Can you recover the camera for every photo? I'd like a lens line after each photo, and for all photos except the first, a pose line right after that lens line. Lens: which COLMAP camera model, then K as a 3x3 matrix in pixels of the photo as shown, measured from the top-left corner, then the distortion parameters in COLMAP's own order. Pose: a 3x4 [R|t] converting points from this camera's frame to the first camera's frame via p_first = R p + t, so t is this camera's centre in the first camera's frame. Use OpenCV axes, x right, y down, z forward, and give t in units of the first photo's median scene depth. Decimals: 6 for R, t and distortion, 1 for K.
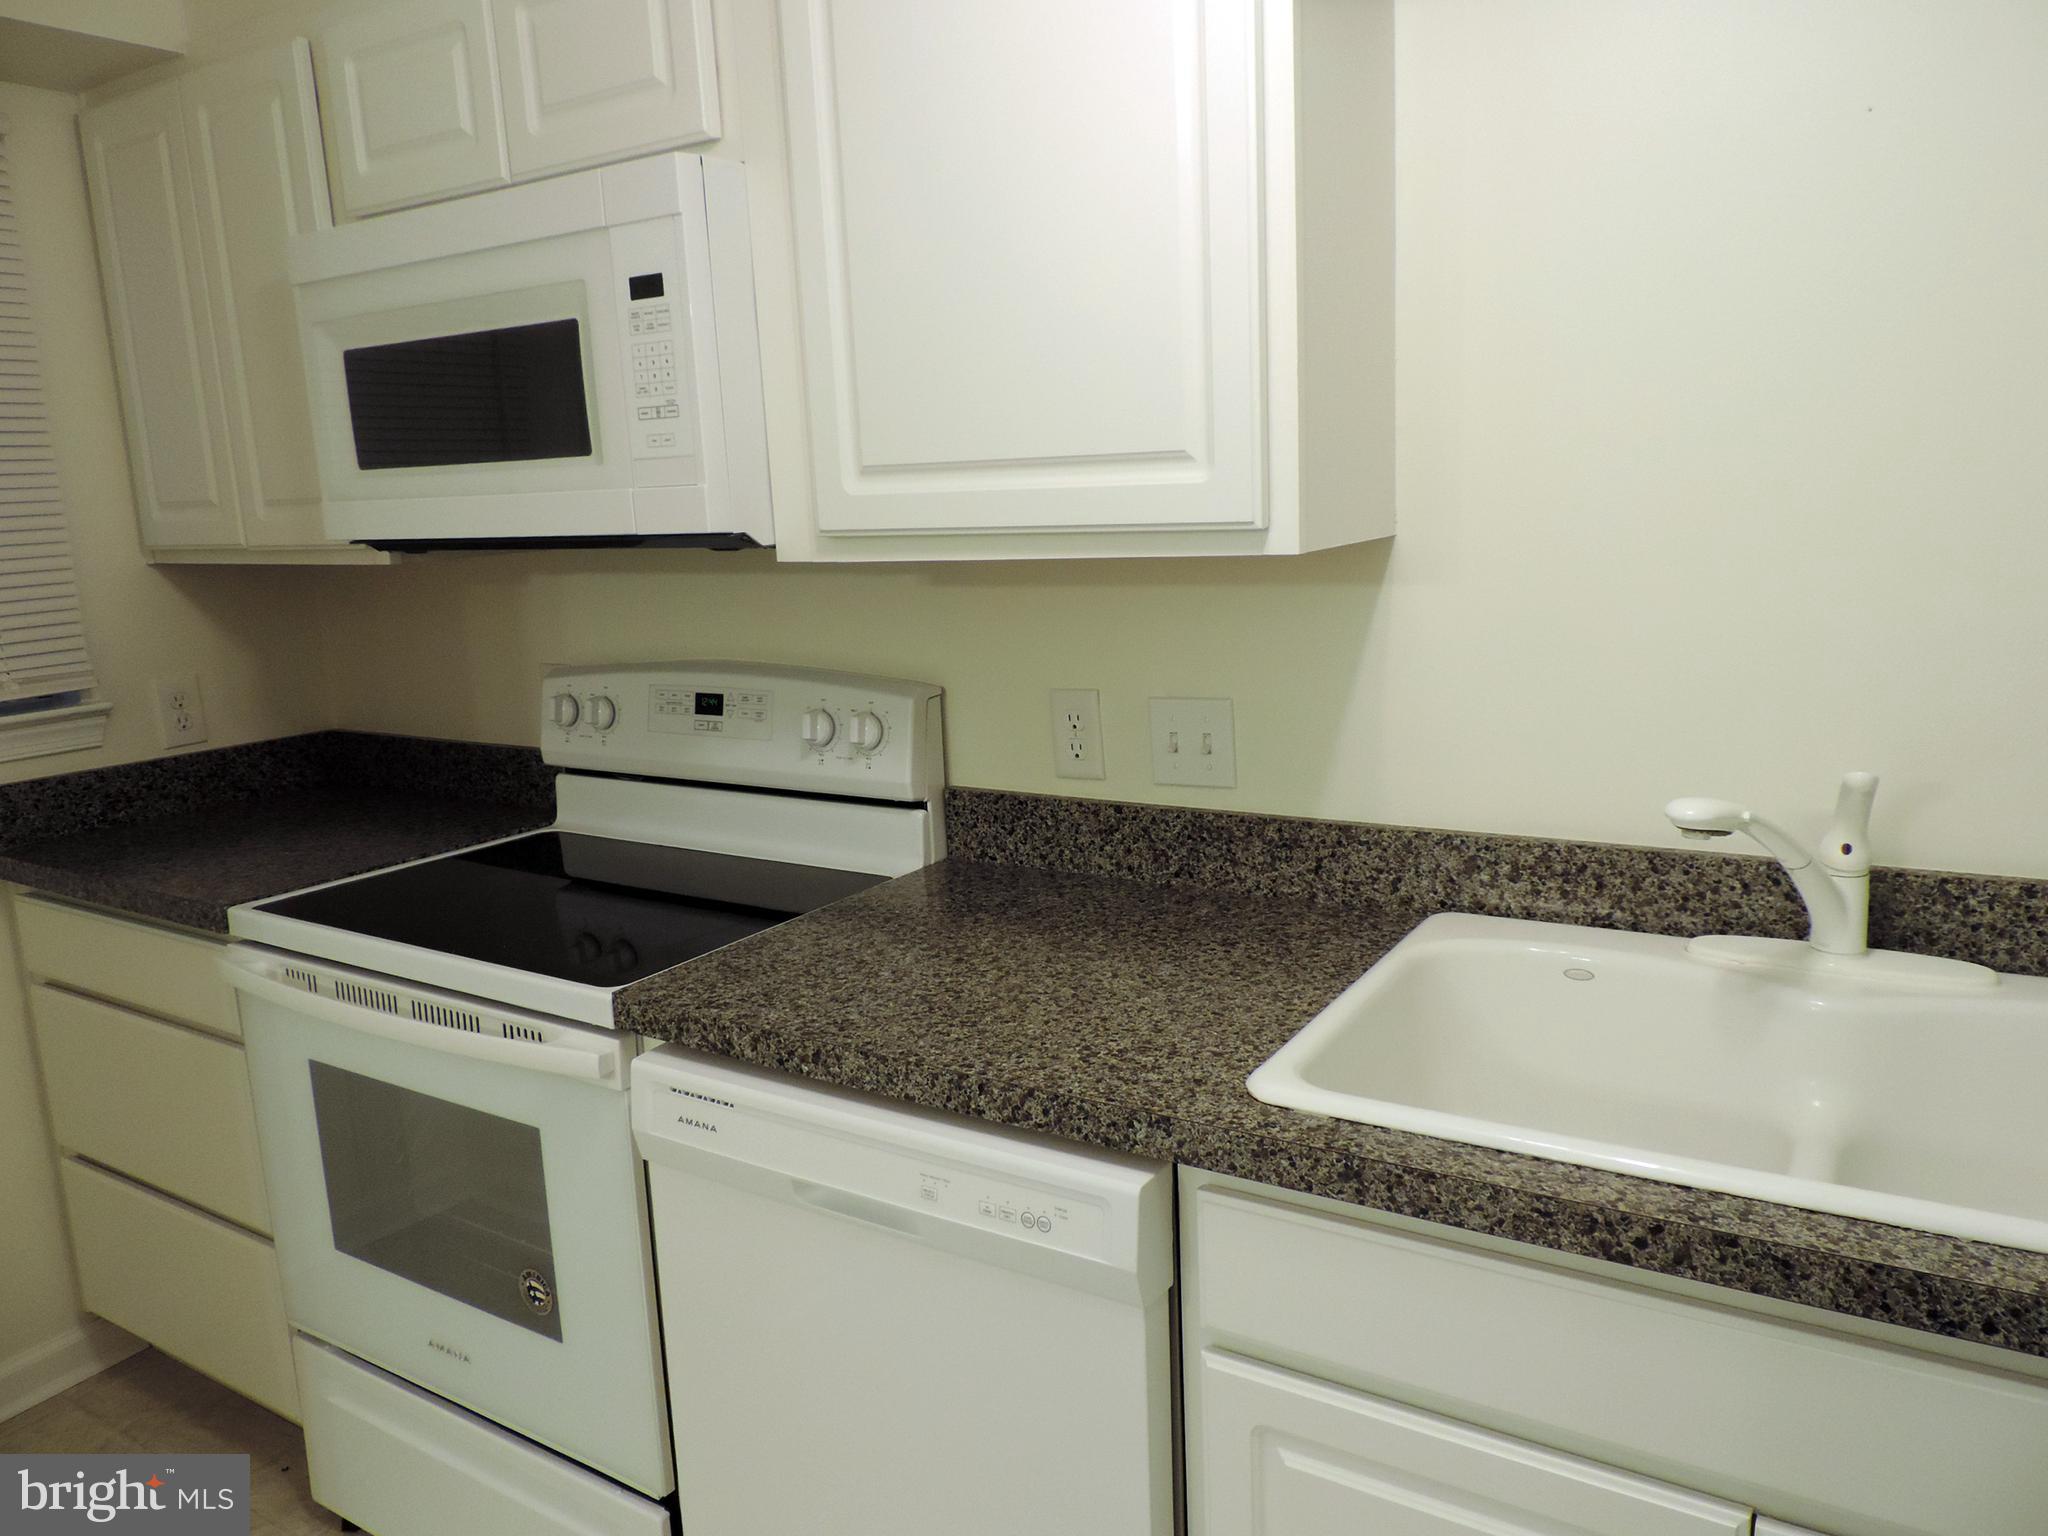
lens RADIAL K [[1423.4, 0, 1026.1], [0, 1423.4, 762.7], [0, 0, 1]] dist [-0.042330, -0.001160]
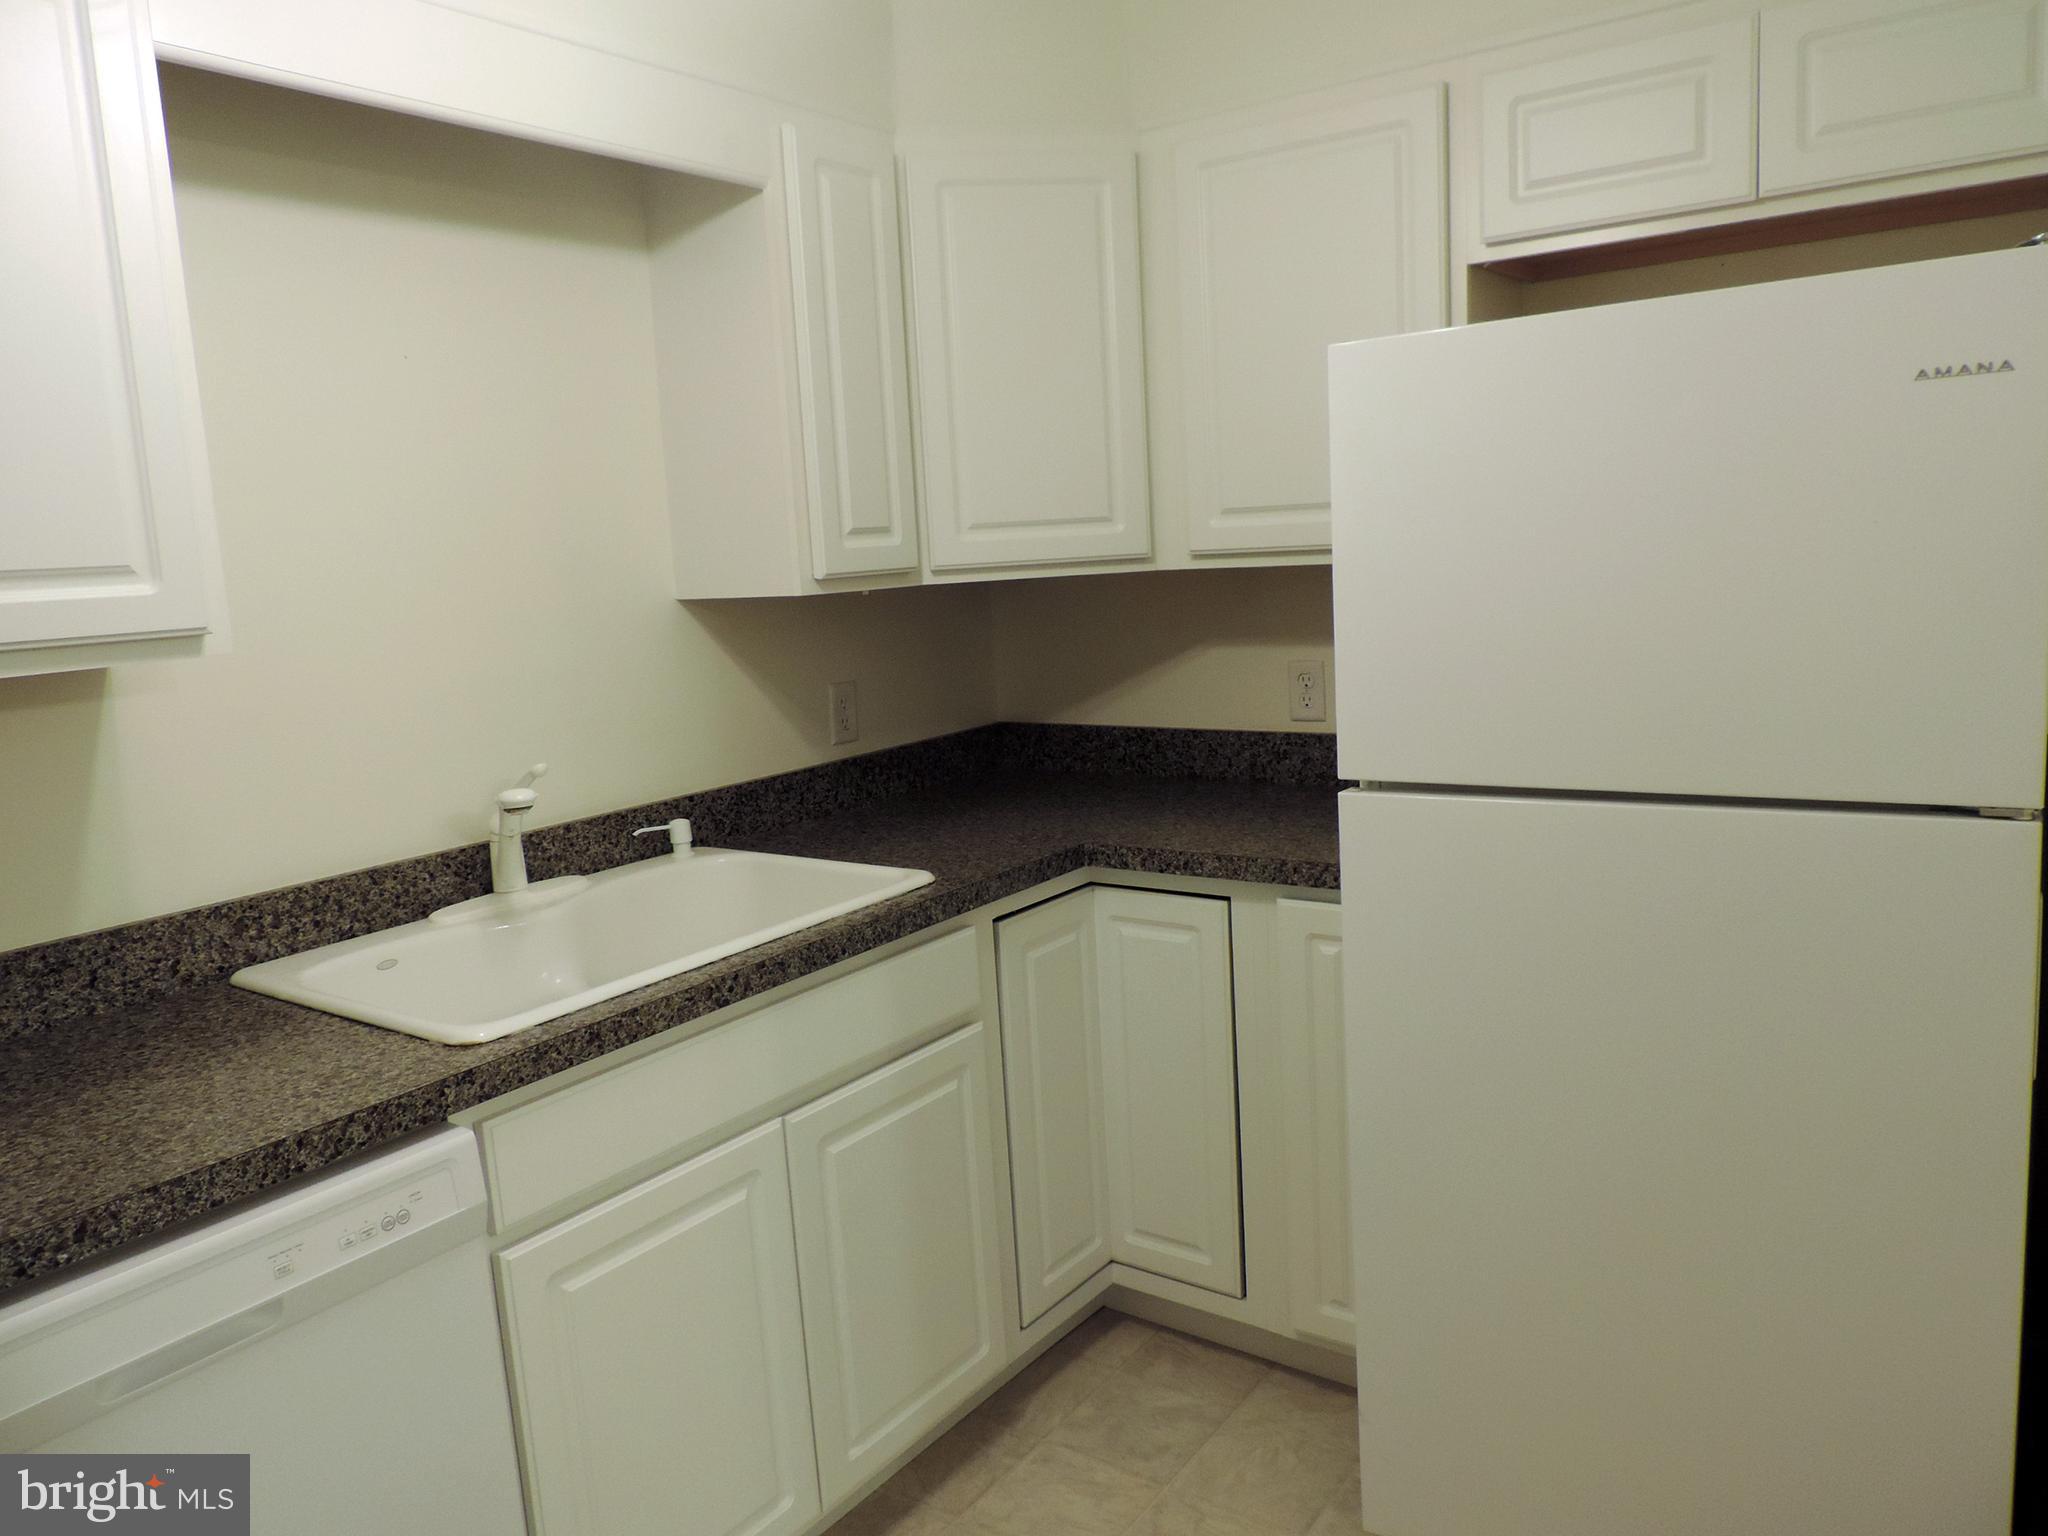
lens RADIAL K [[1423.4, 0, 1025.6], [0, 1423.4, 764.6], [0, 0, 1]] dist [-0.042330, -0.001160]
pose [[0.052375, -0.110144, 0.992535, -0.818251], [0.239856, 0.966192, 0.094564, -0.010880], [-0.969395, 0.233113, 0.077023, 0.265752]]
